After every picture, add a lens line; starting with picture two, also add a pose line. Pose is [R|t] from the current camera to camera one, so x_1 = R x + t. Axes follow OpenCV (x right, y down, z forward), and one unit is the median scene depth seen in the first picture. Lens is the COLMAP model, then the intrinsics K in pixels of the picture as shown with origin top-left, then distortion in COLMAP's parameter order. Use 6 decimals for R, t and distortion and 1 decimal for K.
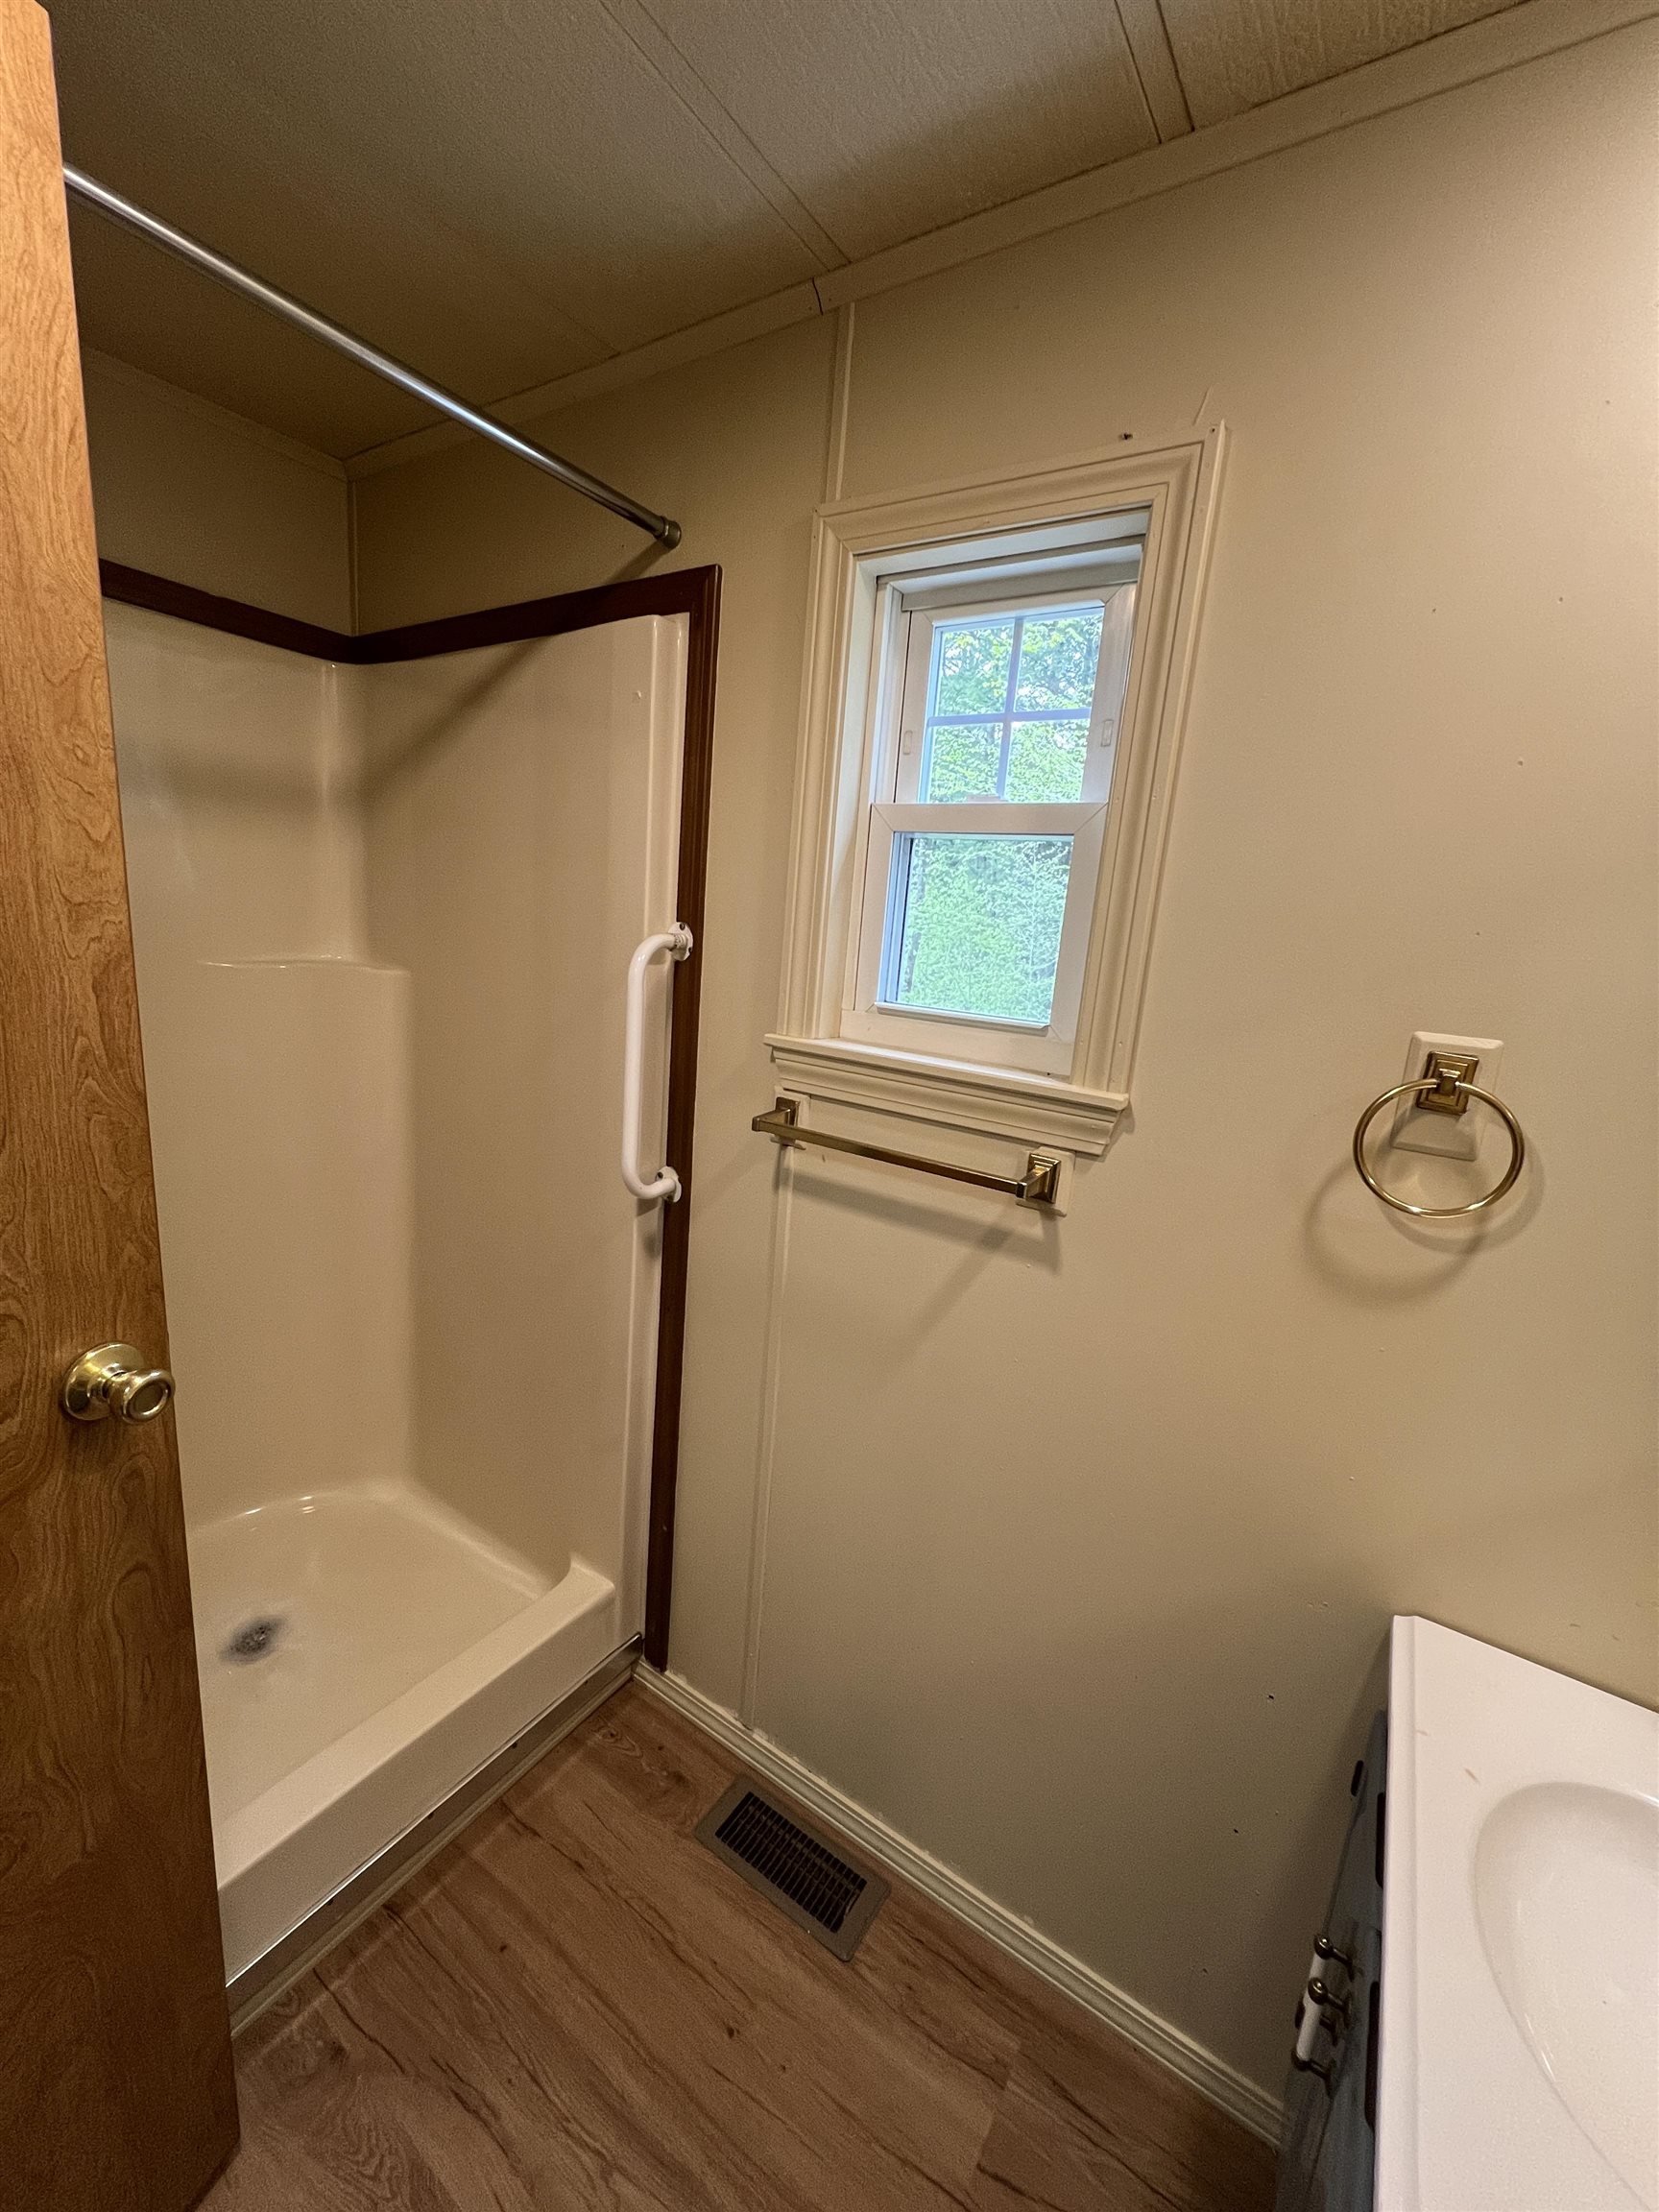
lens RADIAL K [[880.2, 0, 829.3], [0, 880.2, 1104.5], [0, 0, 1]] dist [-0.000356, -0.000834]
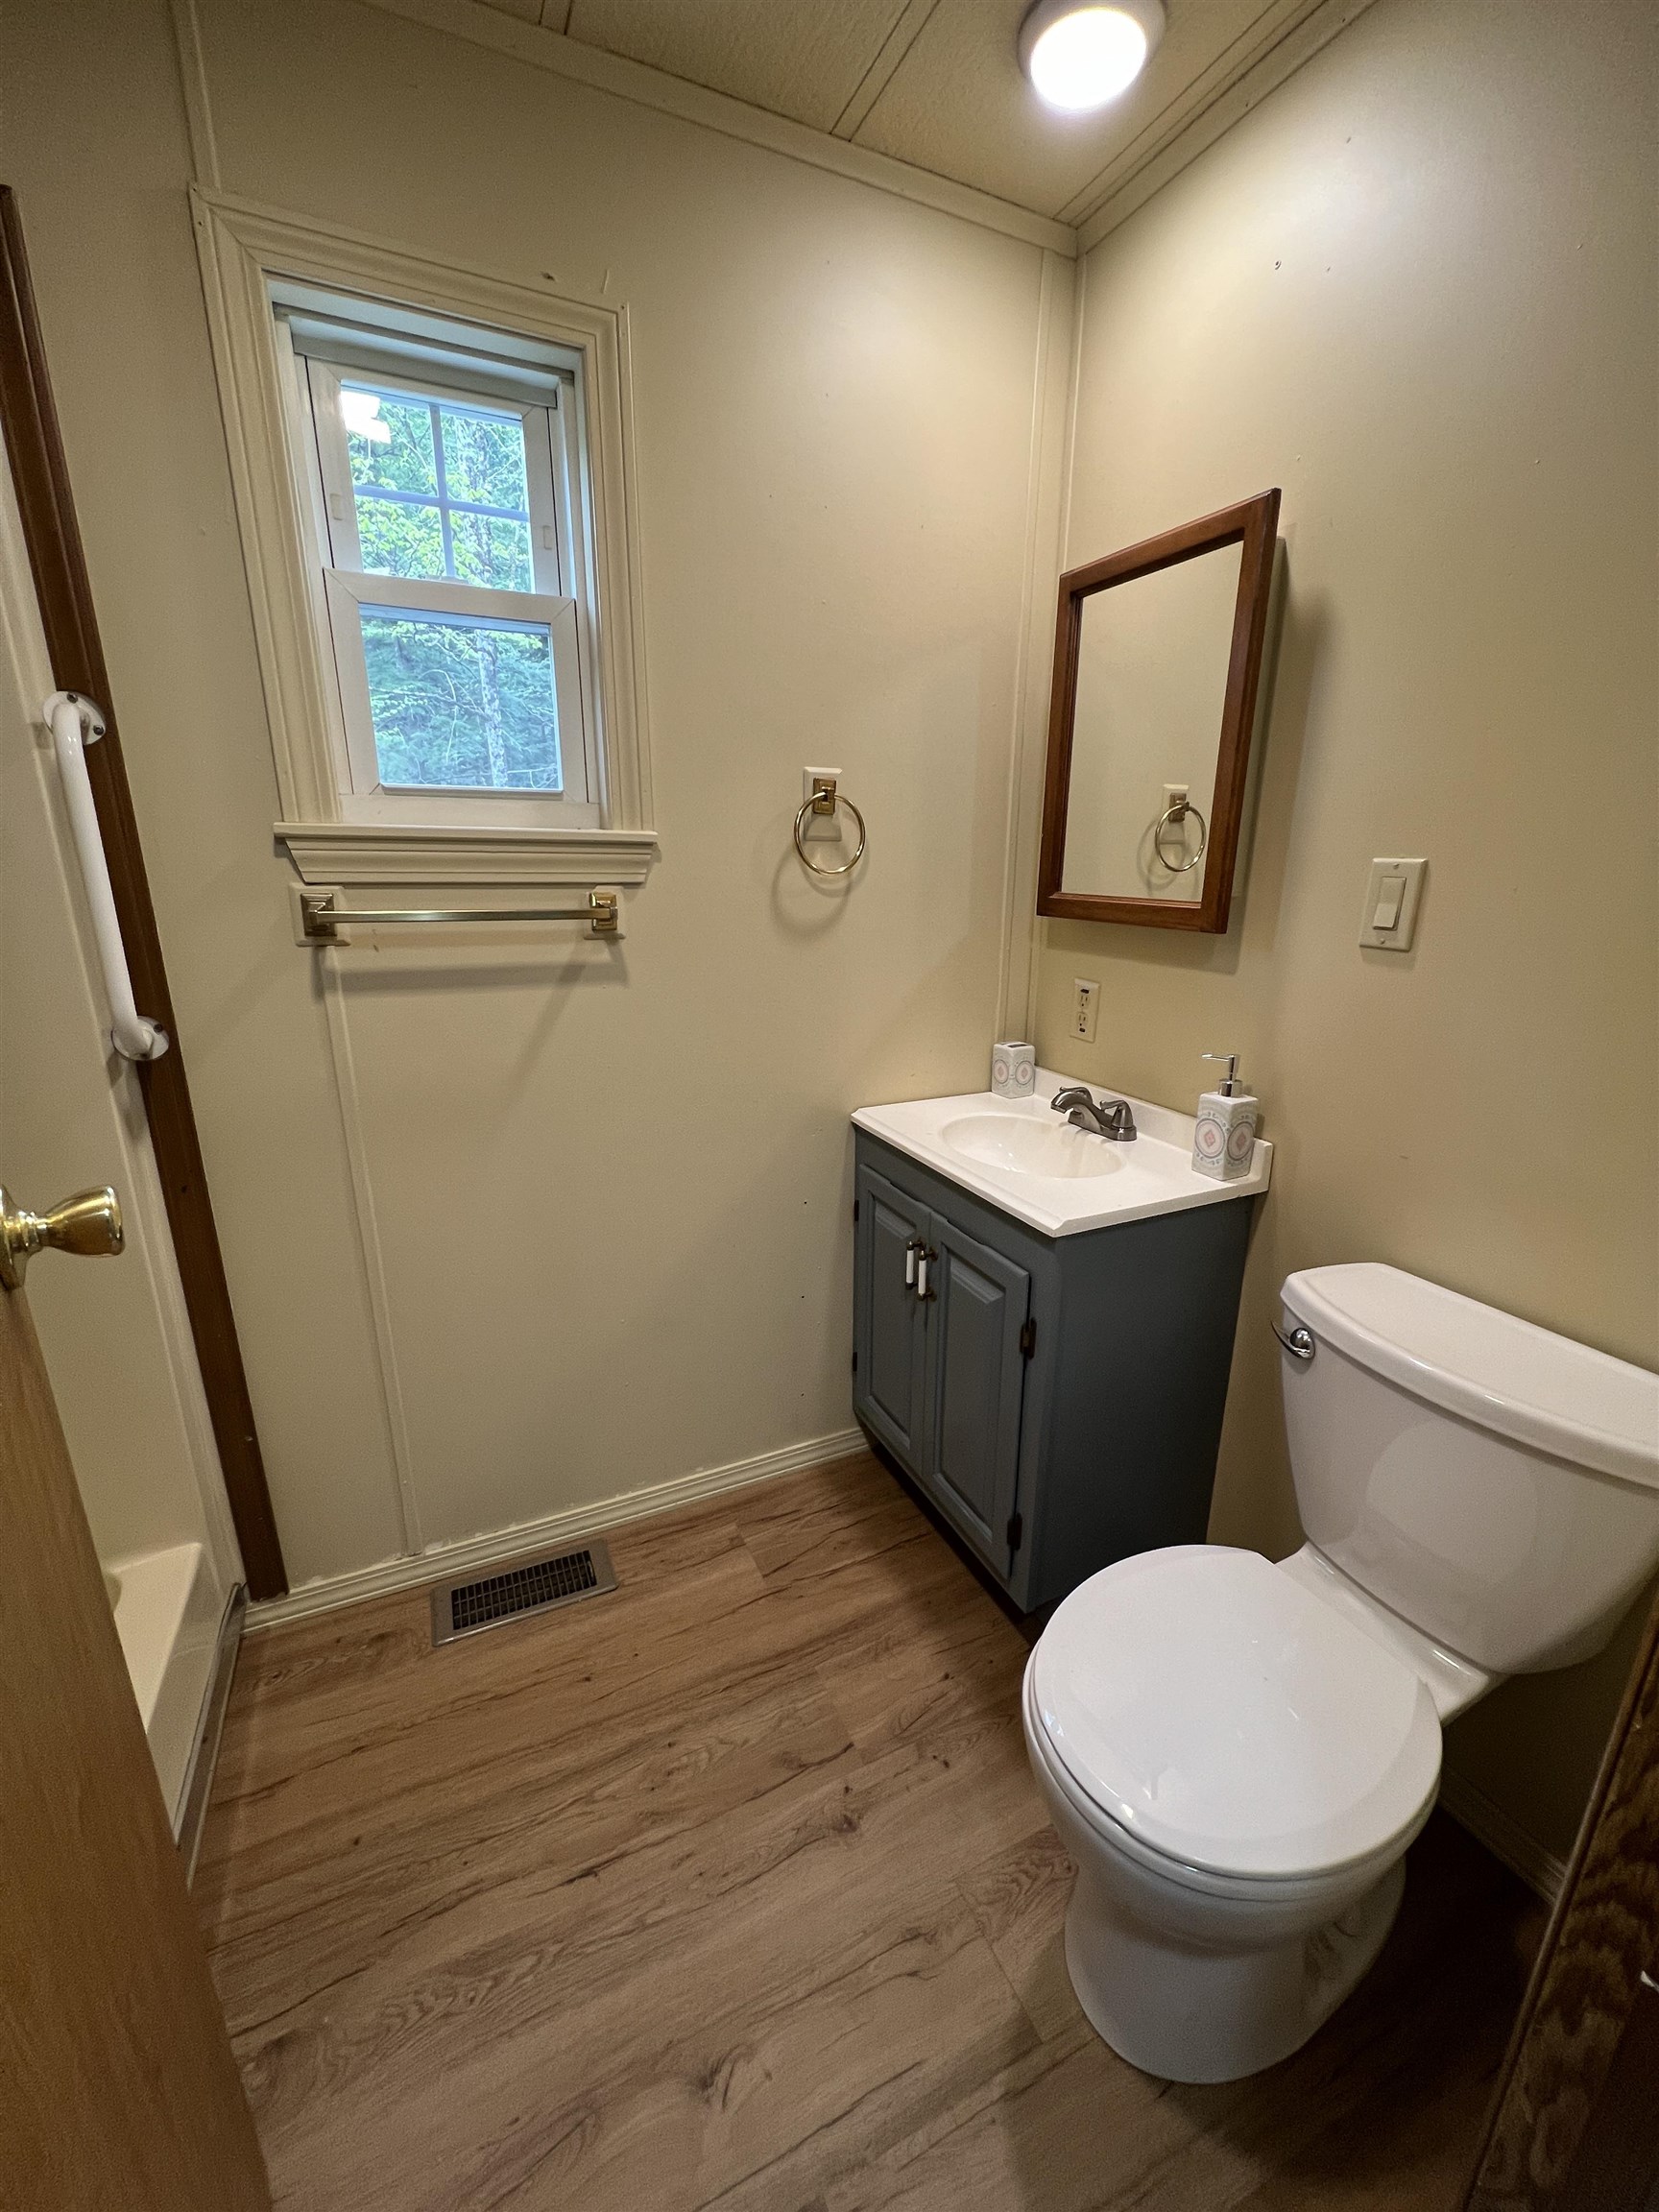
lens RADIAL K [[880.2, 0, 828.8], [0, 880.2, 1108.7], [0, 0, 1]] dist [-0.000356, -0.000834]
pose [[0.517805, -0.303963, 0.799678, -0.668226], [0.210209, 0.951299, 0.225482, 0.132068], [-0.829271, 0.051344, 0.556483, 0.036201]]
